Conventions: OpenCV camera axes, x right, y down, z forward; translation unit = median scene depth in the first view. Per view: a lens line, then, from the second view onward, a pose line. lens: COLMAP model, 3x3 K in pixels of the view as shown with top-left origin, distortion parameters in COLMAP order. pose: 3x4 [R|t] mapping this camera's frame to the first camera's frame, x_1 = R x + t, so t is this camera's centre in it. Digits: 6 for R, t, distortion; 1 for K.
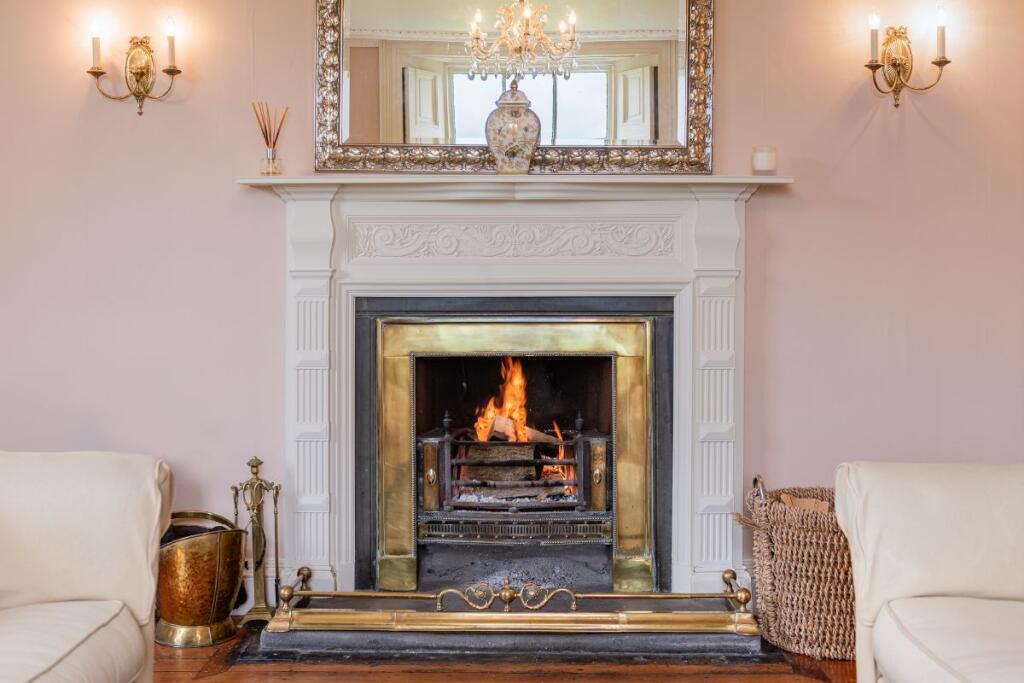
lens RADIAL K [[1035.3, 0, 509.3], [0, 1035.3, 344.3], [0, 0, 1]] dist [-0.021931, 0.000000]
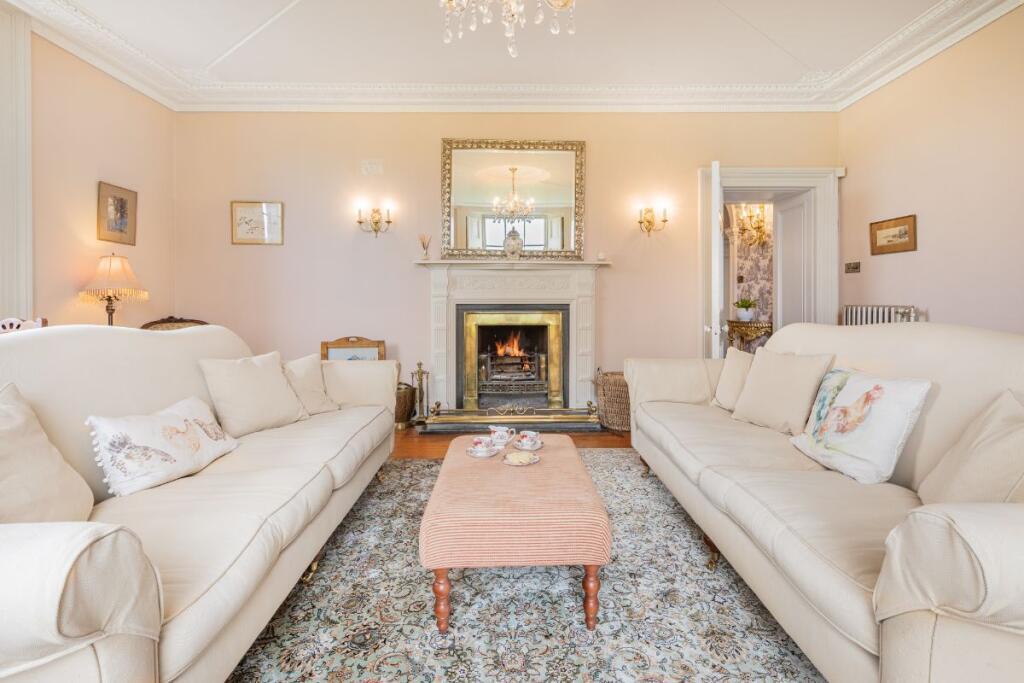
lens RADIAL K [[476.2, 0, 516.2], [0, 476.2, 331.9], [0, 0, 1]] dist [-0.001922, 0.000048]
pose [[0.998881, -0.002036, 0.047246, -0.047756], [0.001672, 0.999969, 0.007743, 0.019133], [-0.047260, -0.007655, 0.998853, -0.284773]]
